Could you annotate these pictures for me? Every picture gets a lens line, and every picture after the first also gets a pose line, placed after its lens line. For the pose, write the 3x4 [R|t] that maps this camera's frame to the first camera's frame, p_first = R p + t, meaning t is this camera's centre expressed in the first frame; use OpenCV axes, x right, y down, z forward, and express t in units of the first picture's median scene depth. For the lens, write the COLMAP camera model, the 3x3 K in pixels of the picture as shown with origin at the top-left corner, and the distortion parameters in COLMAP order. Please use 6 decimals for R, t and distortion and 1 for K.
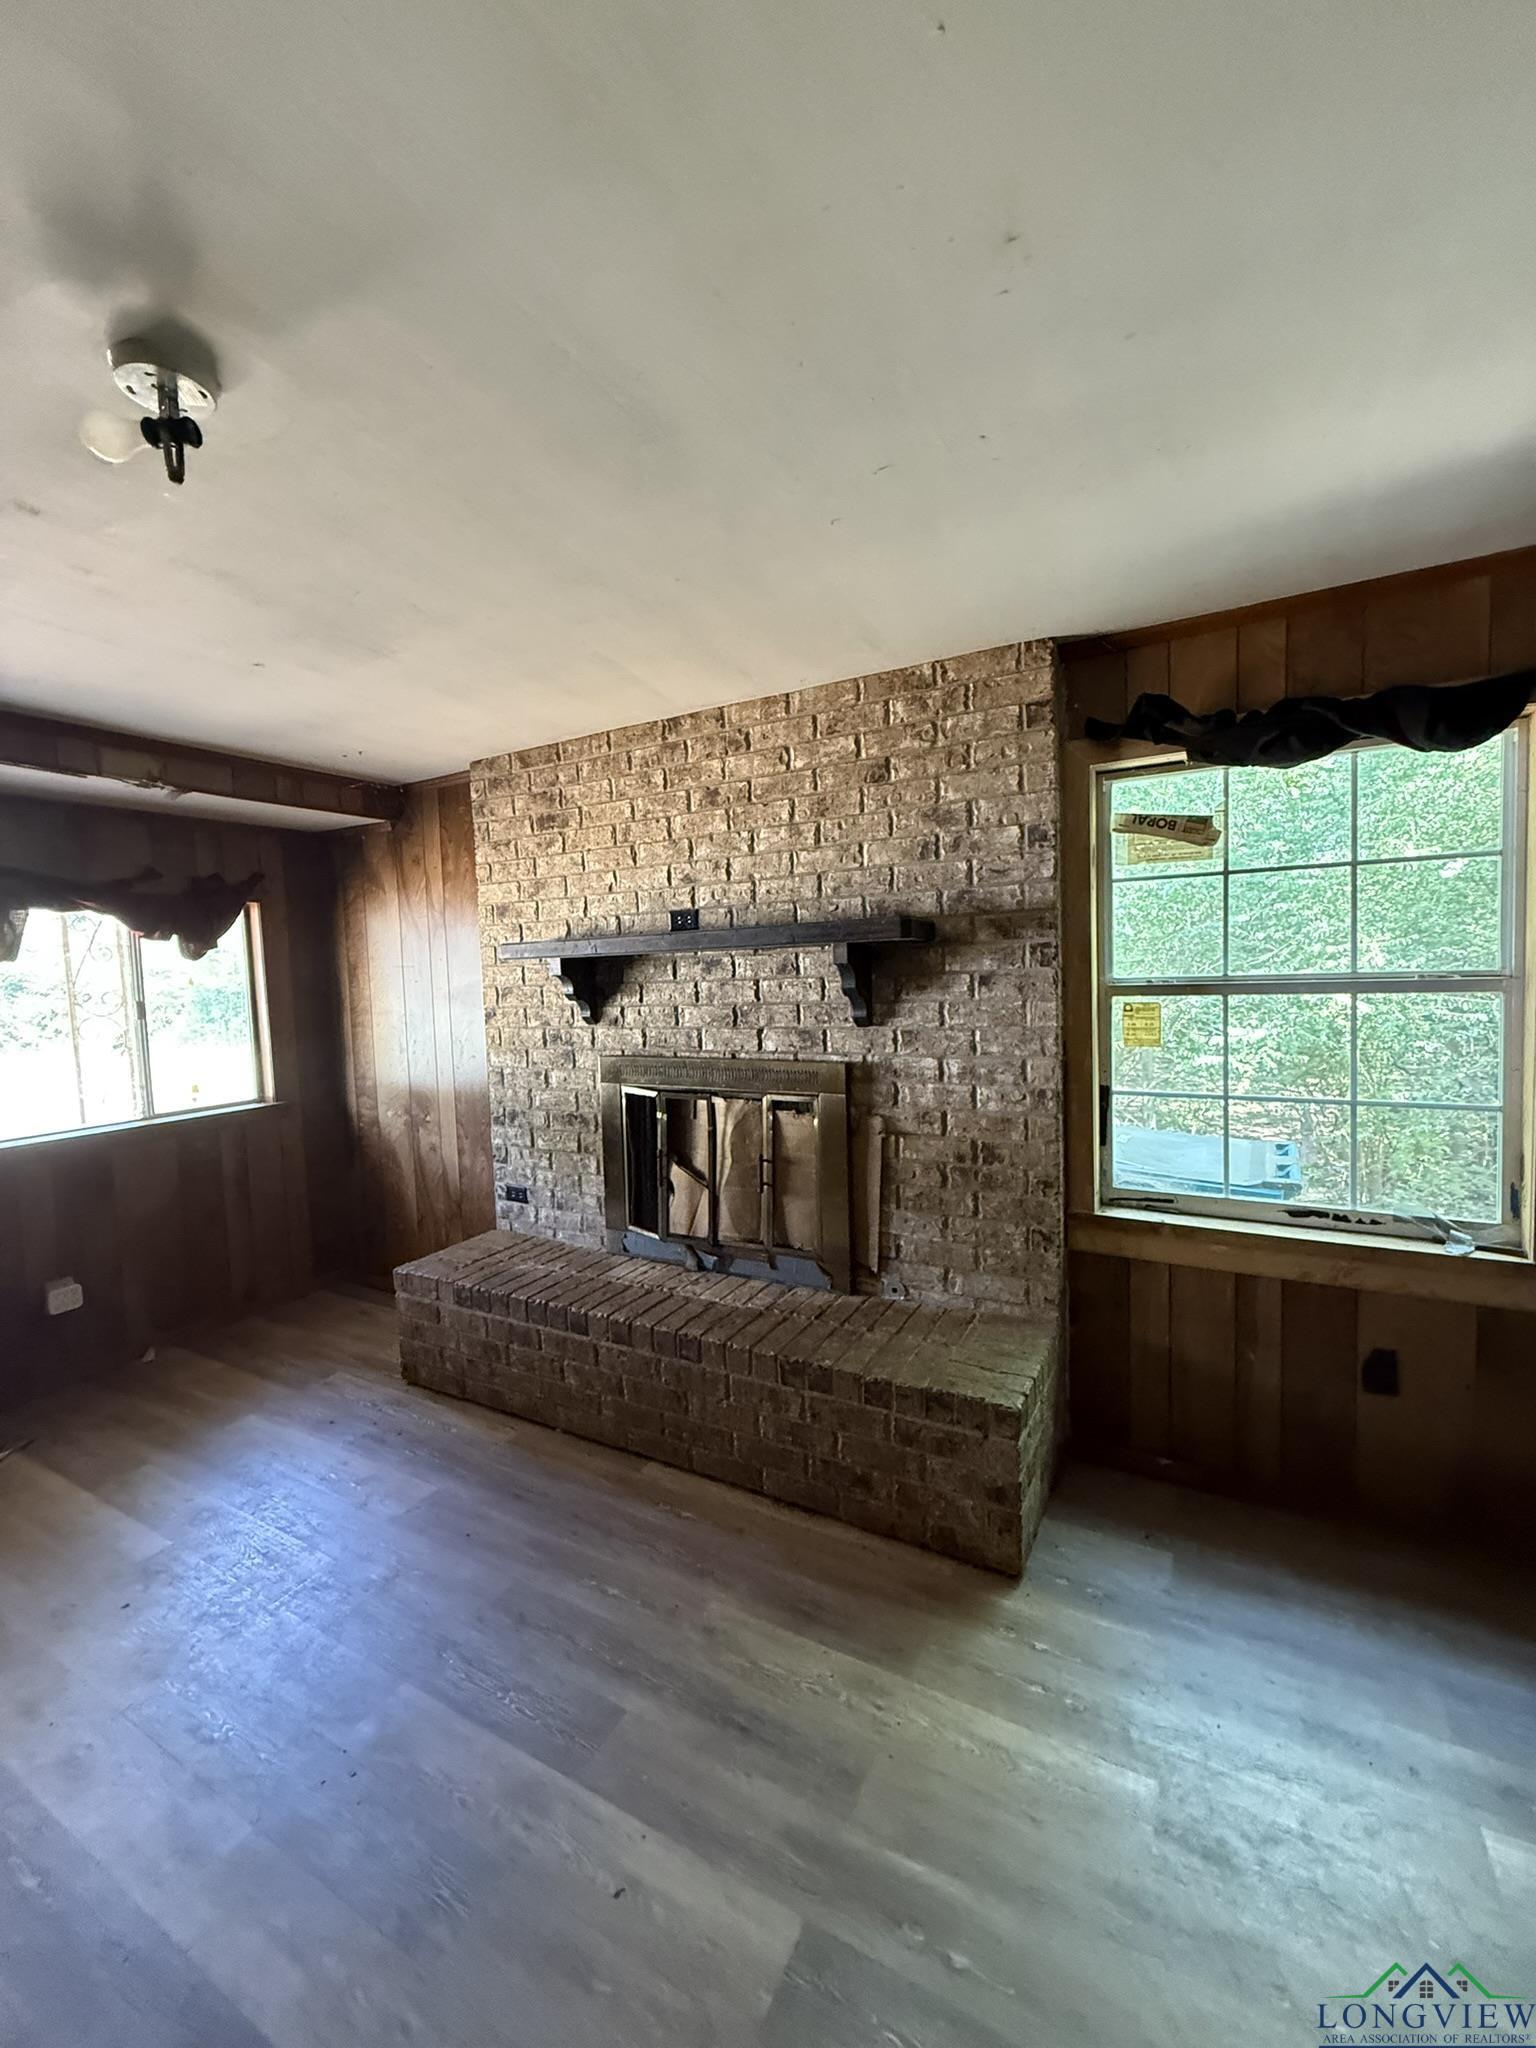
lens RADIAL K [[812.8, 0, 768.3], [0, 812.8, 1016.7], [0, 0, 1]] dist [0.002023, -0.000159]
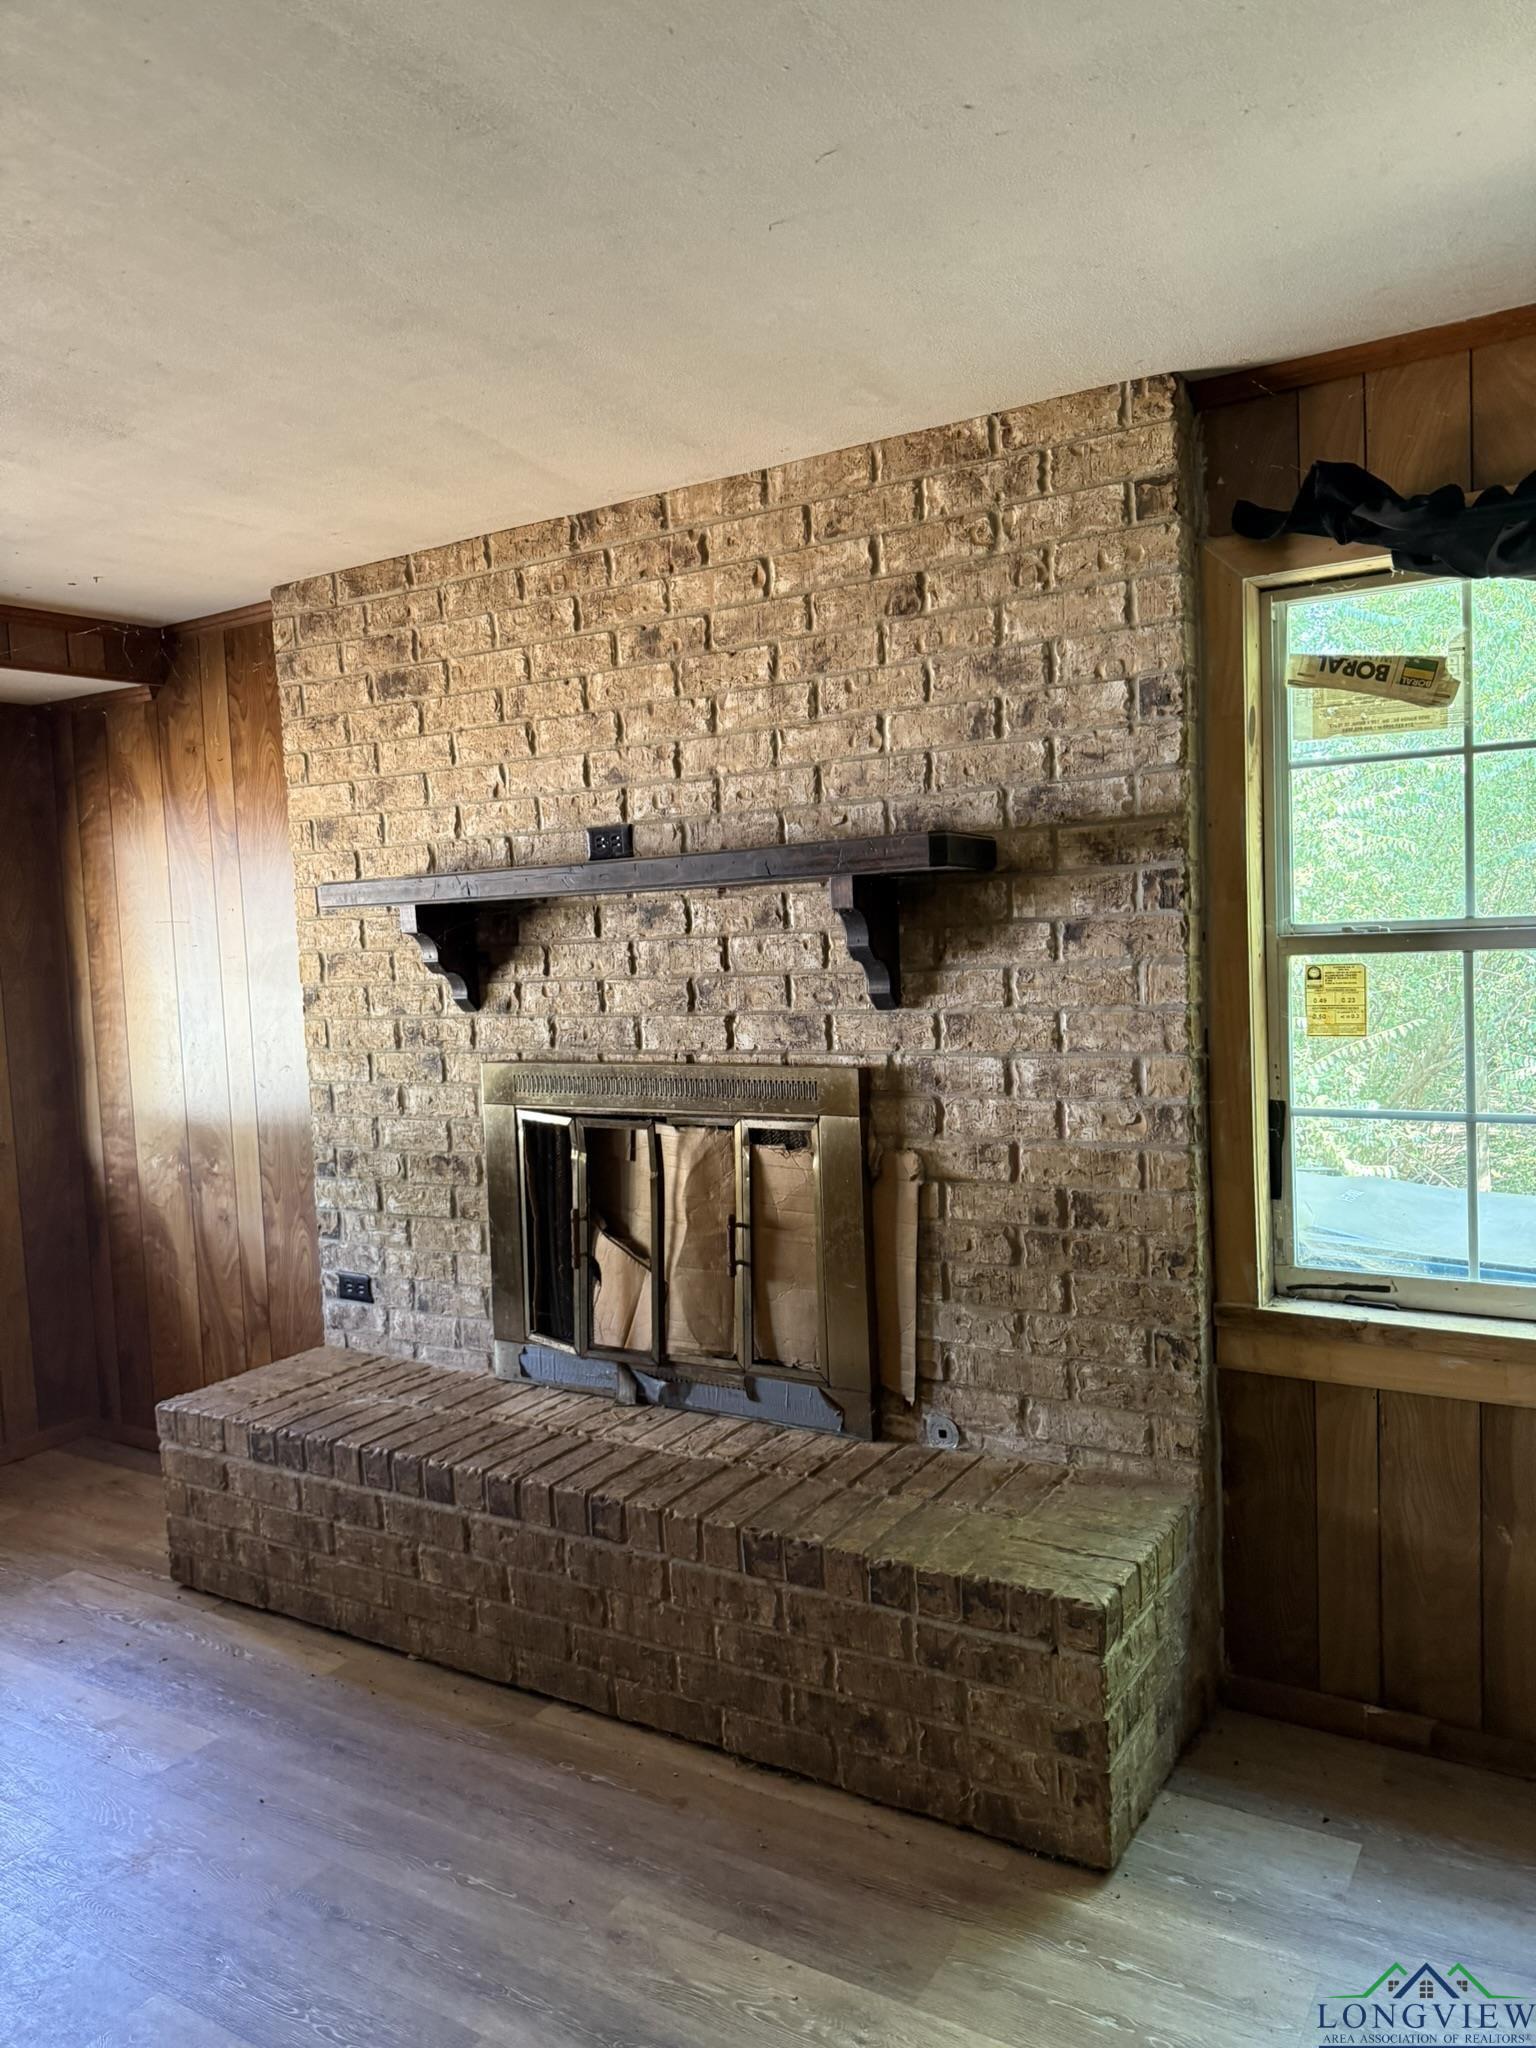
lens RADIAL K [[1427.1, 0, 768.0], [0, 1427.1, 1024.0], [0, 0, 1]] dist [0.154800, -0.284080]
pose [[0.998562, -0.007184, -0.053117, 0.086891], [0.007686, 0.999928, 0.009248, 0.013343], [0.053047, -0.009643, 0.998545, -0.109615]]
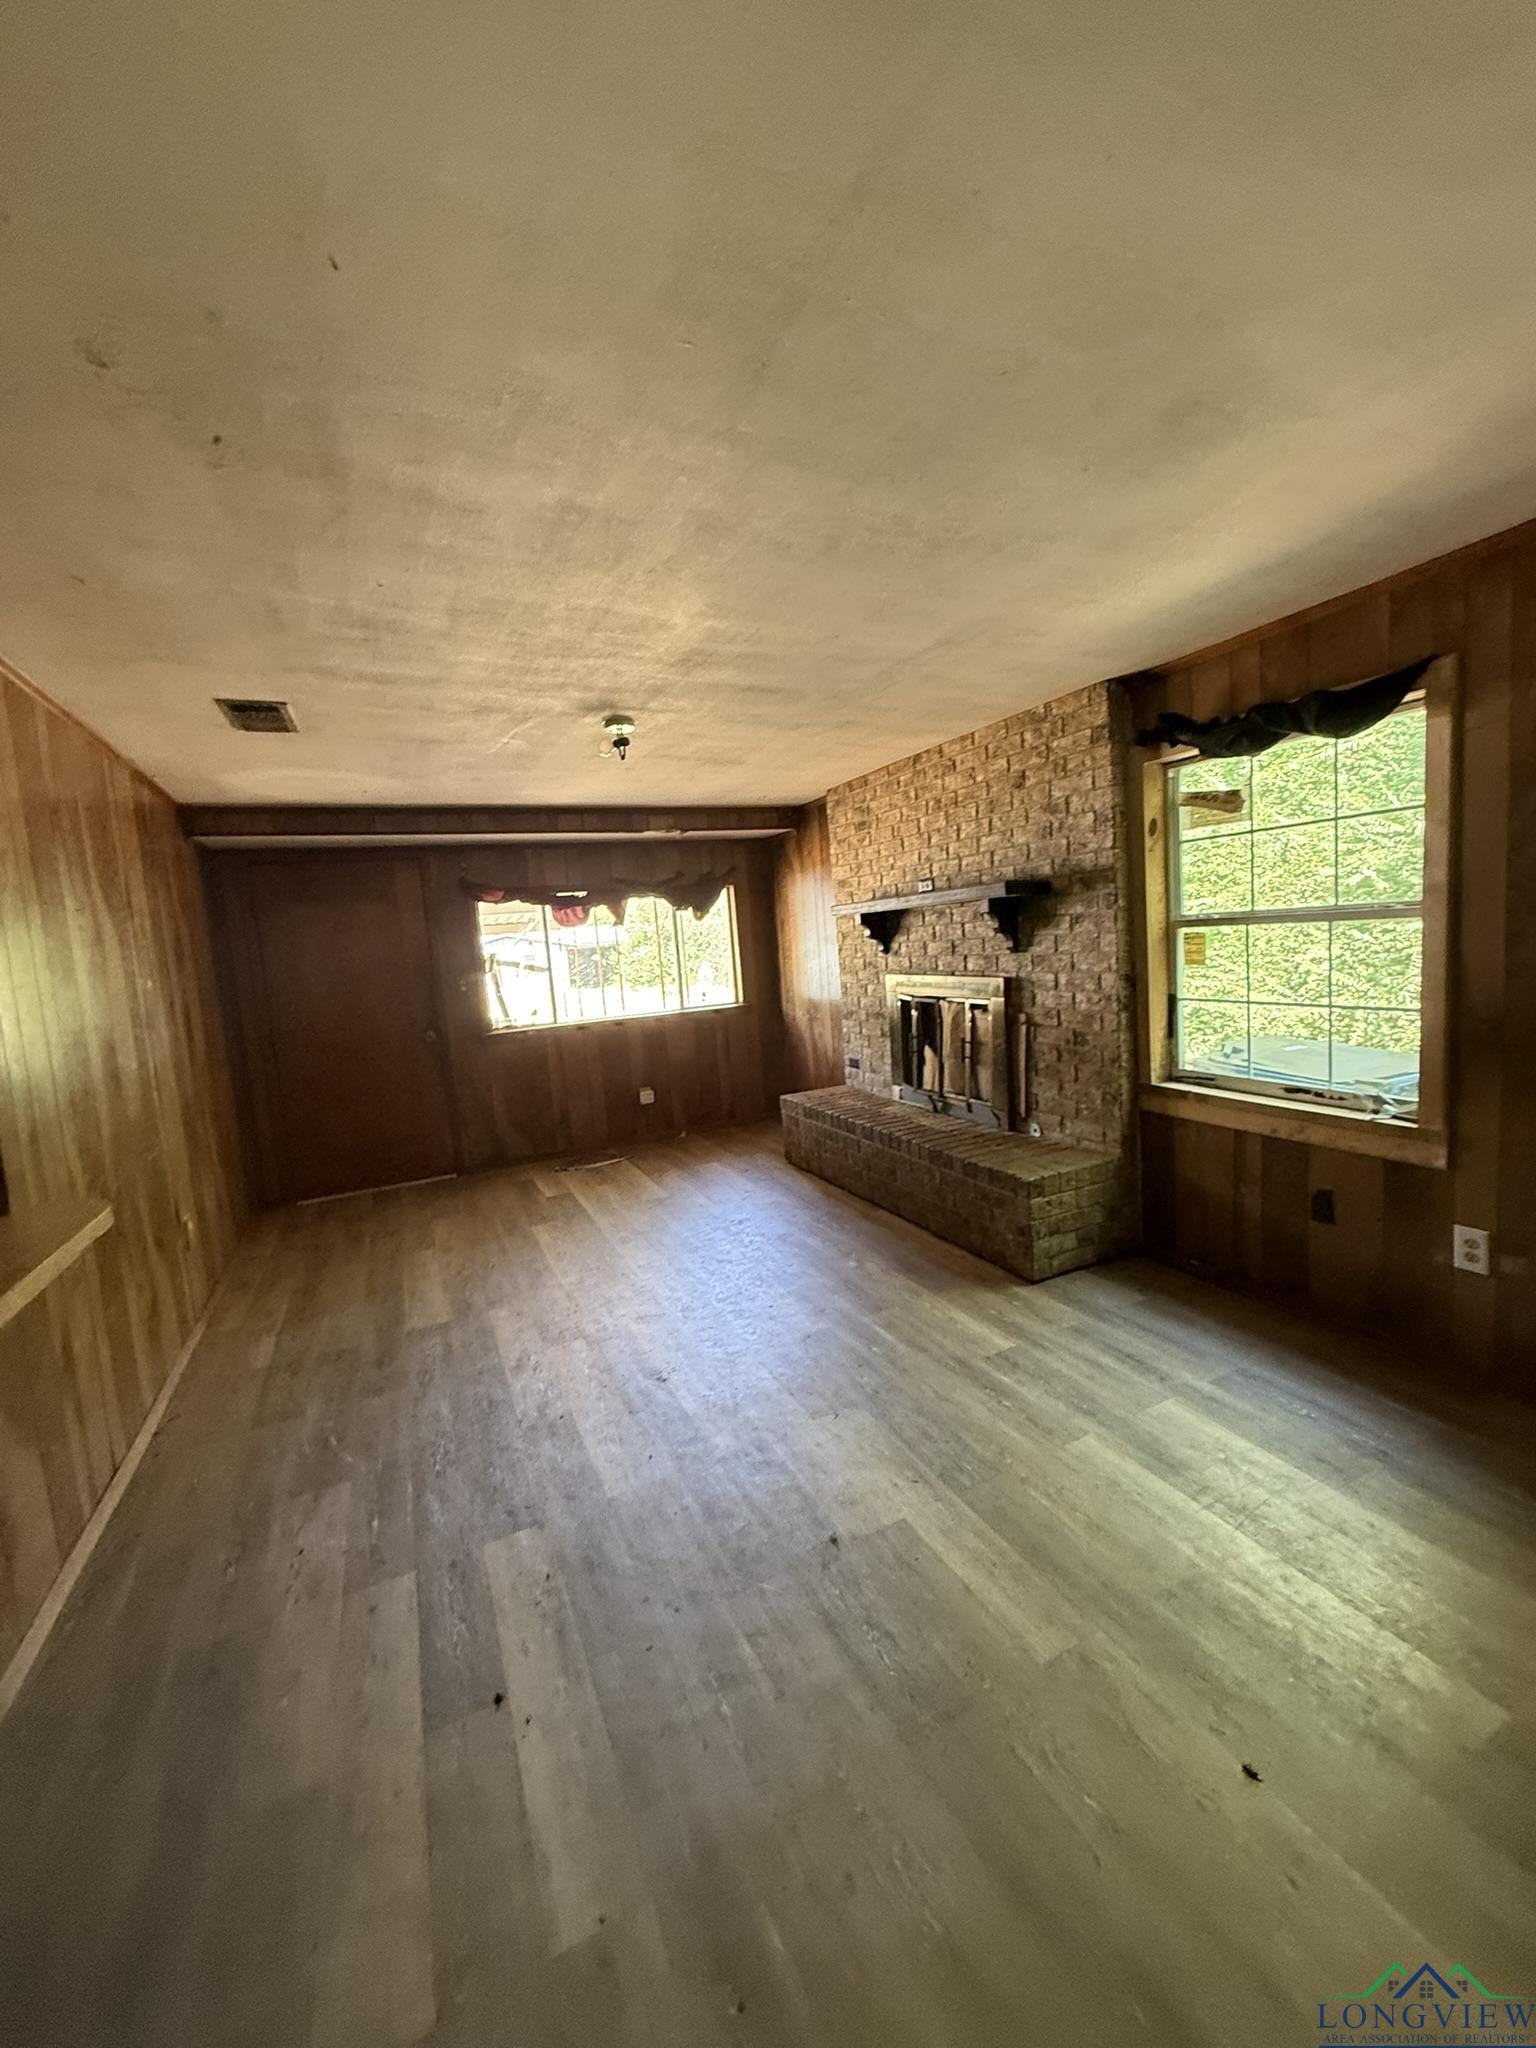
lens RADIAL K [[812.8, 0, 768.3], [0, 812.8, 1016.7], [0, 0, 1]] dist [0.002023, -0.000159]
pose [[0.805644, 0.035653, -0.591327, 0.664831], [0.007517, 0.997492, 0.070384, 0.021028], [0.592353, -0.061149, 0.803355, -0.495428]]
